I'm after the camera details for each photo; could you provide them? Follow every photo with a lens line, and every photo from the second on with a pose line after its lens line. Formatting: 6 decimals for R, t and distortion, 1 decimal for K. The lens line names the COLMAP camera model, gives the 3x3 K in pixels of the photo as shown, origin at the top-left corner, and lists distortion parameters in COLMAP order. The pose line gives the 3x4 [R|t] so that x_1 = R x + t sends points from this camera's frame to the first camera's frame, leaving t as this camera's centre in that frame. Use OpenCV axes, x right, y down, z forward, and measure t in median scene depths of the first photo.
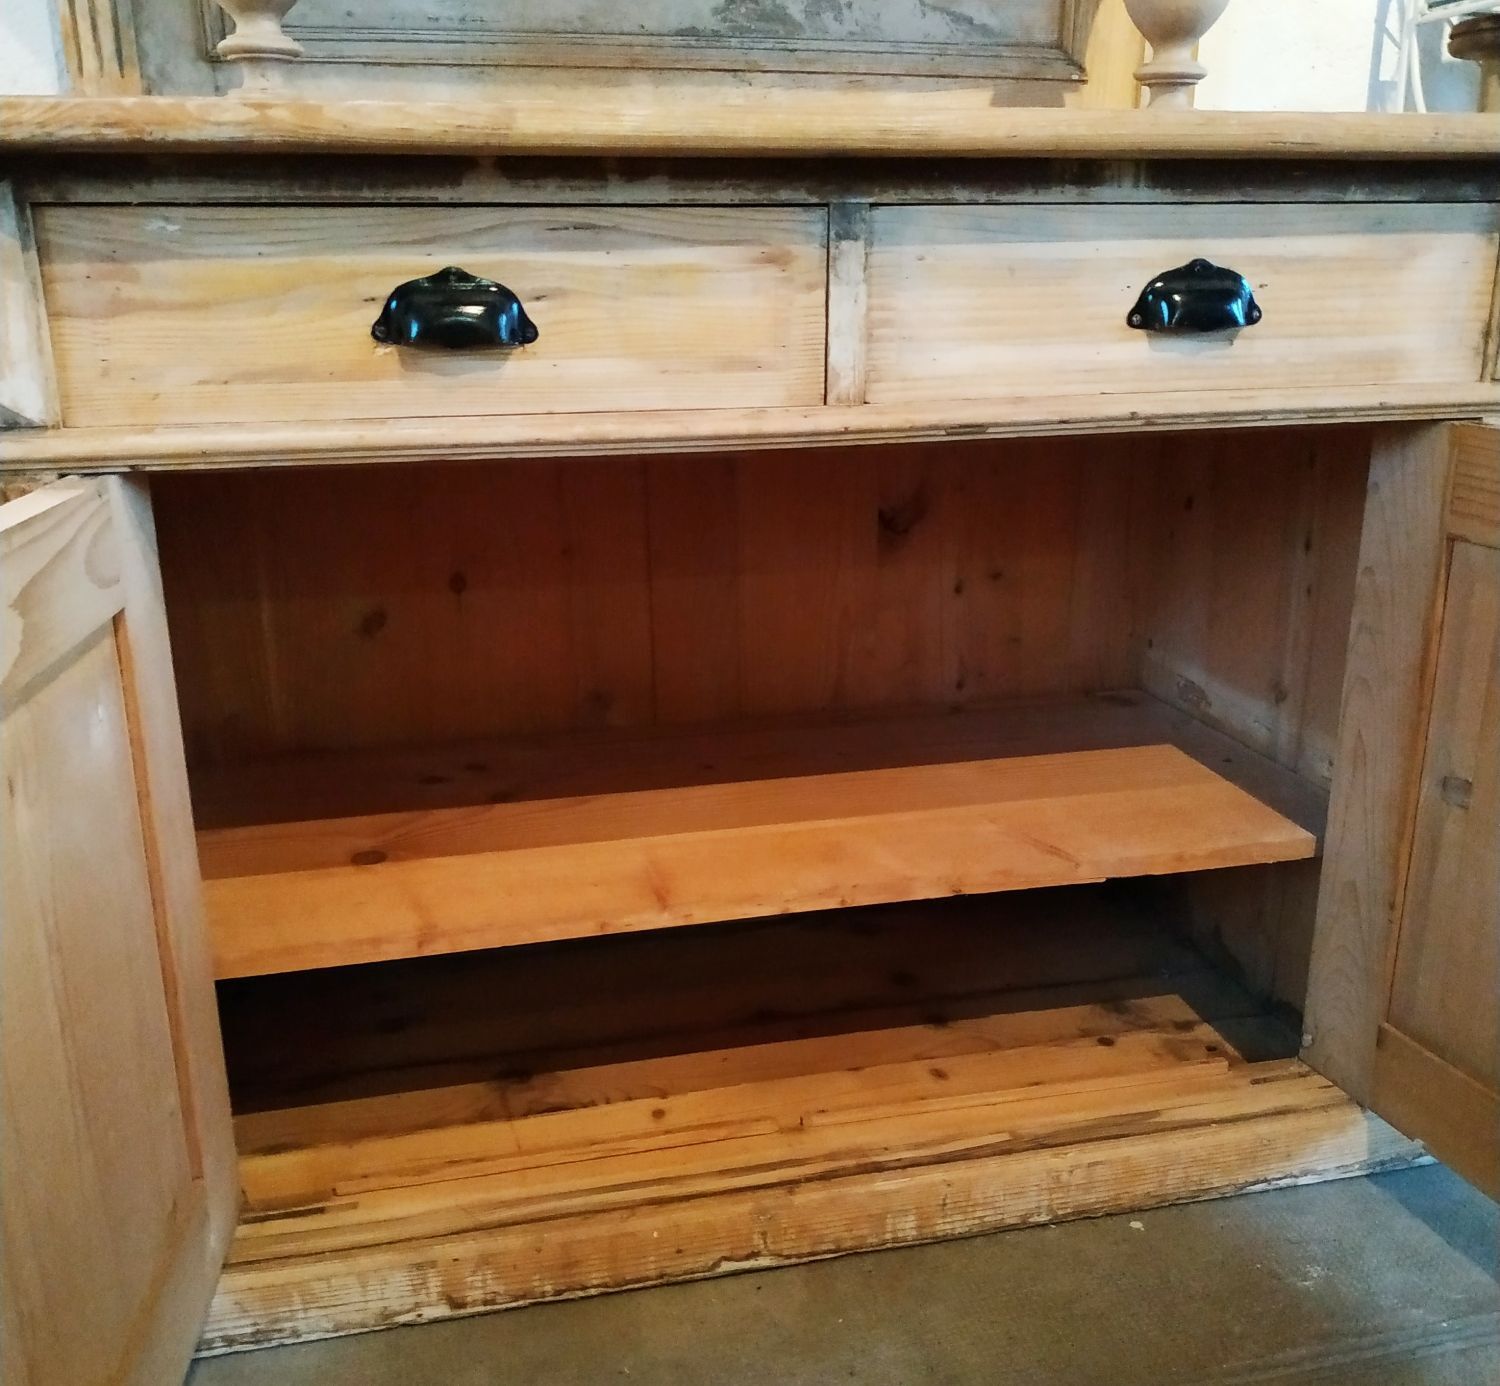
lens RADIAL K [[1476.9, 0, 744.3], [0, 1476.9, 760.8], [0, 0, 1]] dist [-0.000179, 0.000000]
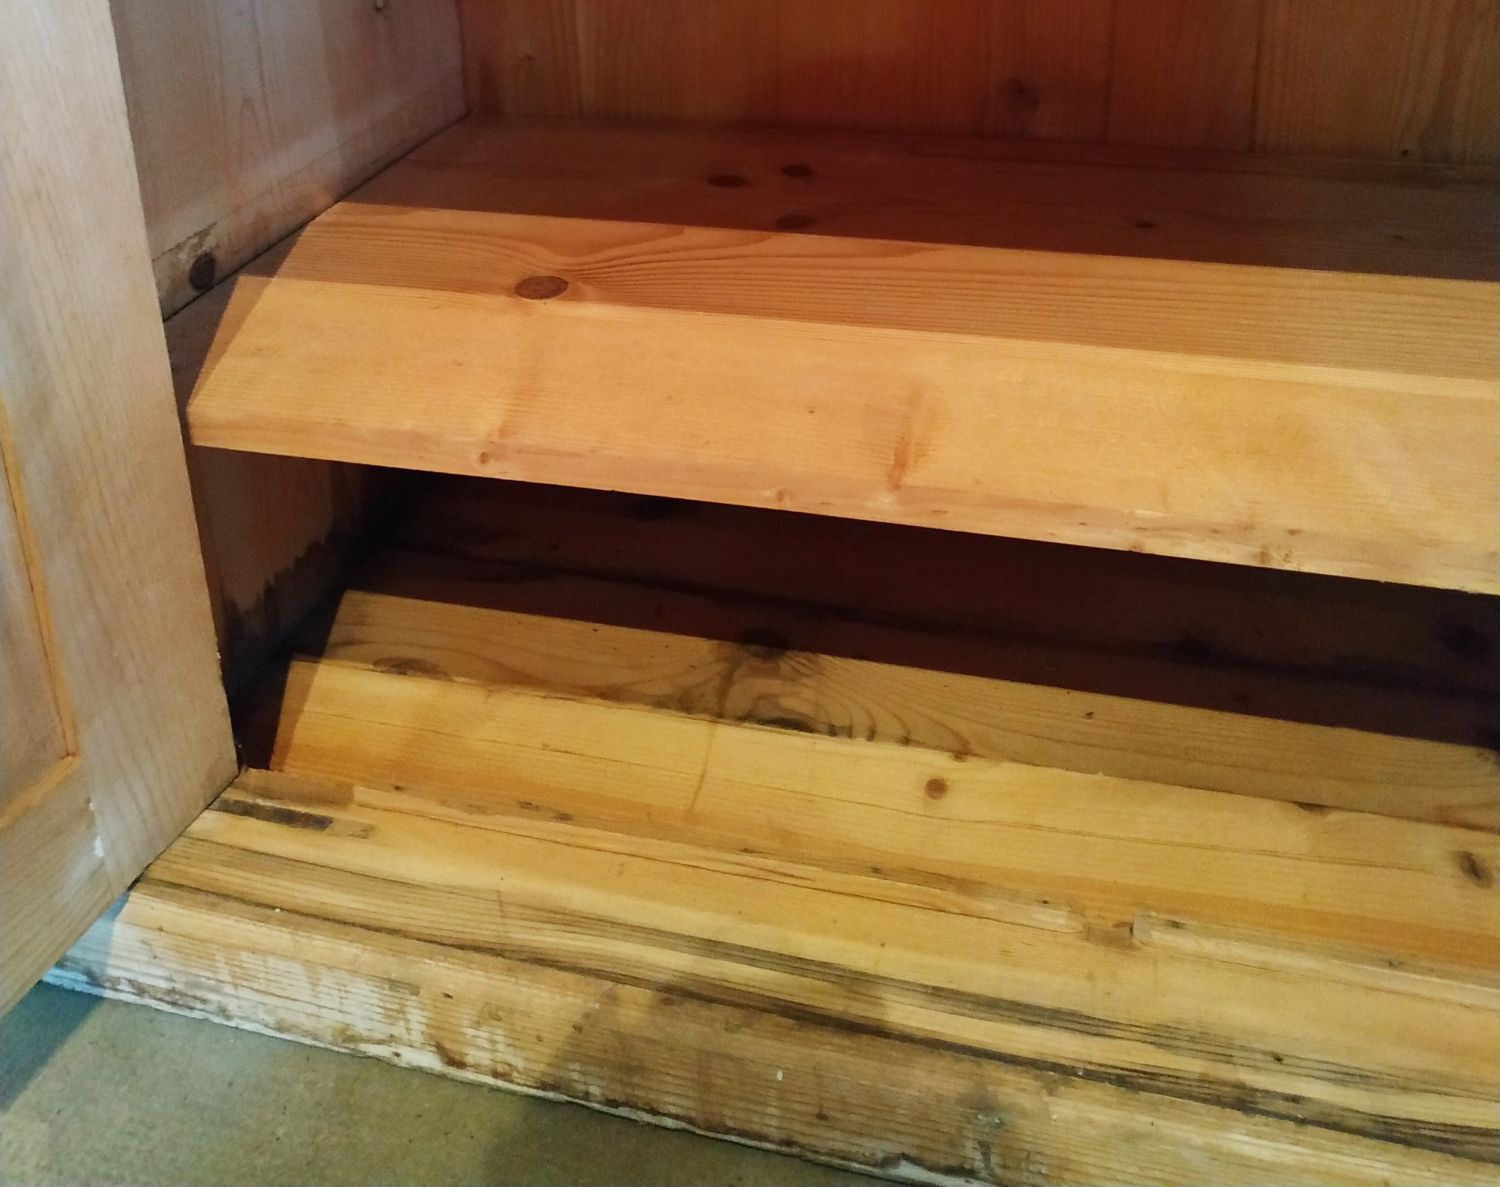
lens RADIAL K [[1453.0, 0, 751.8], [0, 1453.0, 221.4], [0, 0, 1]] dist [0.003567, 0.000000]
pose [[0.887275, 0.158567, -0.433127, 0.110361], [-0.135112, 0.987209, 0.084634, -0.032443], [0.441008, -0.016573, 0.897350, 0.509325]]
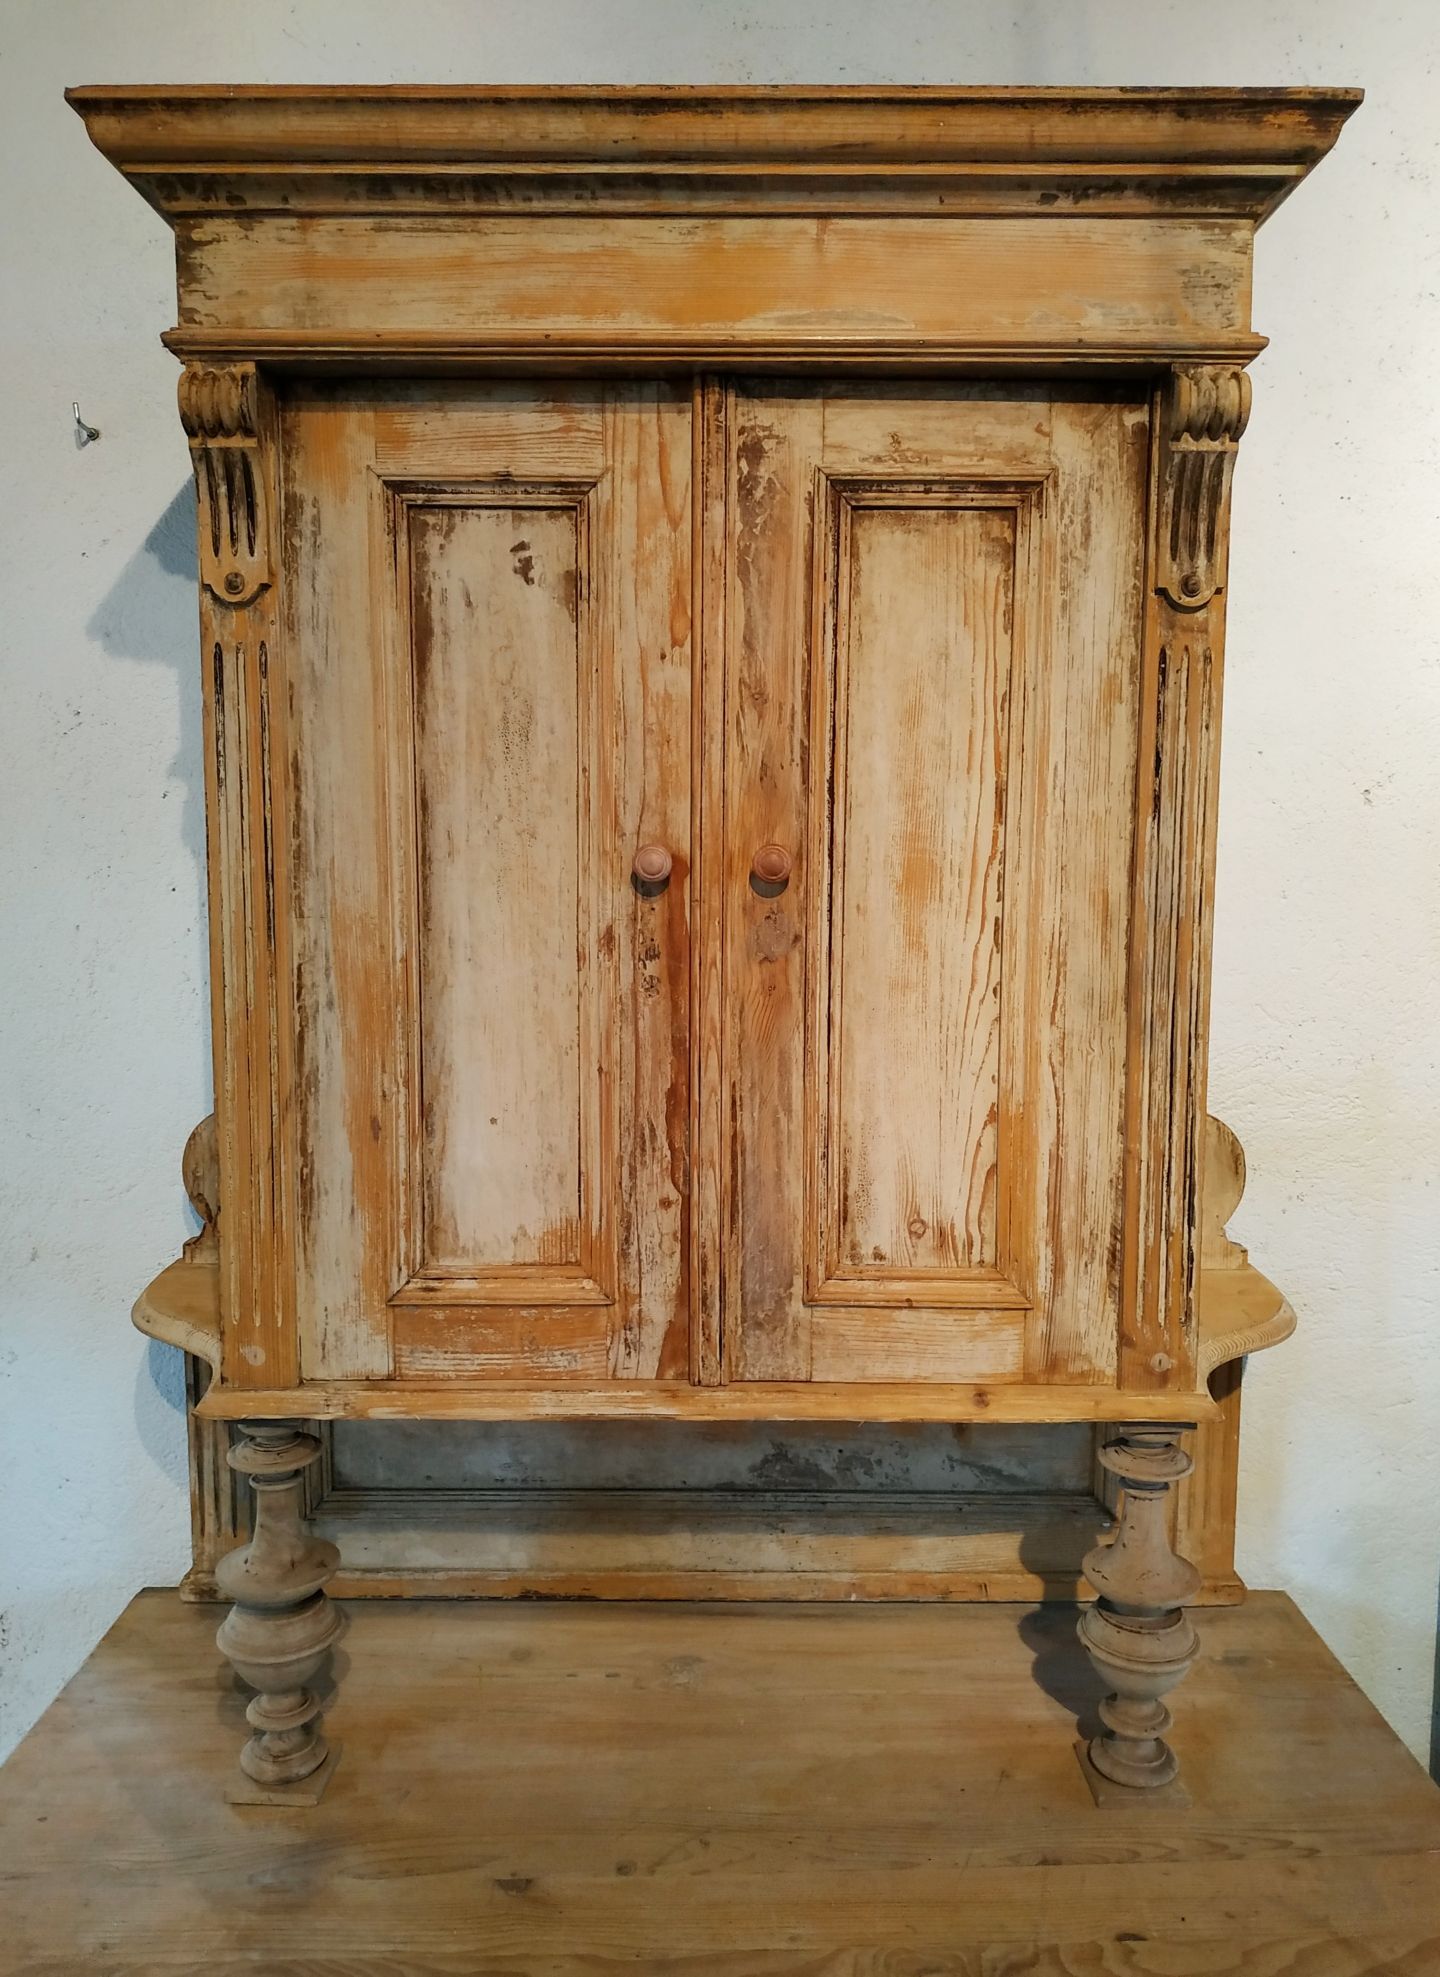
lens RADIAL K [[1463.8, 0, 718.3], [0, 1463.8, 987.6], [0, 0, 1]] dist [0.022019, -0.037702]
pose [[0.972517, 0.028133, -0.231126, 0.243793], [-0.082428, 0.969985, -0.228768, -0.743172], [0.217752, 0.241532, 0.945646, -0.151912]]
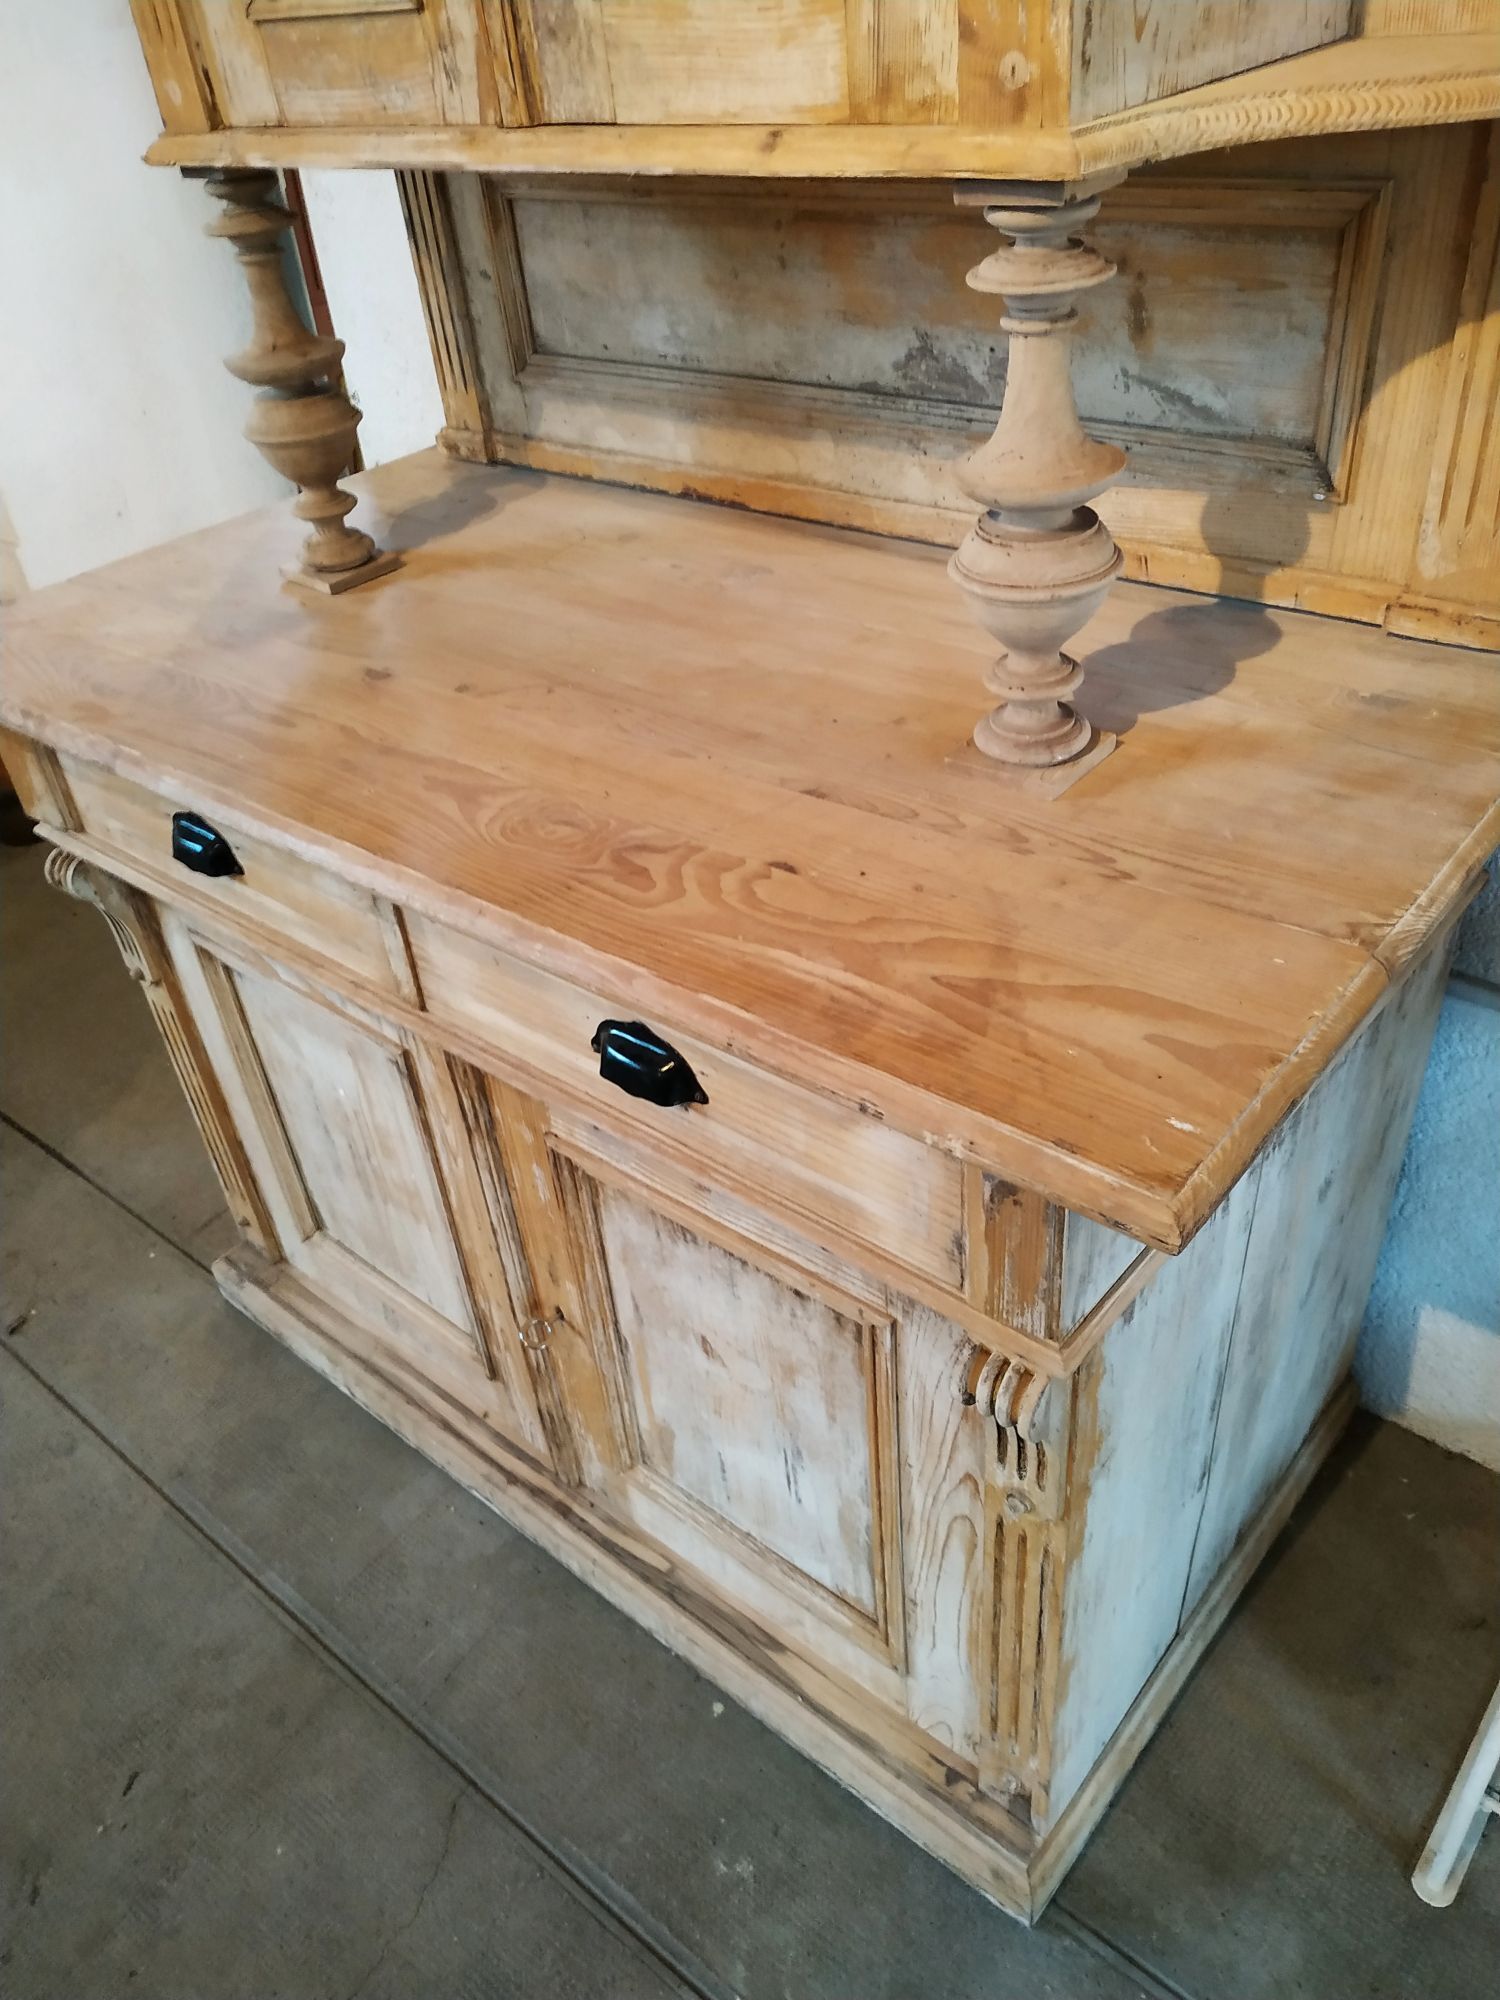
lens RADIAL K [[1460.2, 0, 747.3], [0, 1460.2, 999.4], [0, 0, 1]] dist [0.027251, -0.054657]
pose [[0.597604, 0.438102, -0.671517, 0.817760], [-0.180788, 0.889580, 0.419479, -0.642855], [0.781143, -0.129280, 0.610821, 0.446766]]
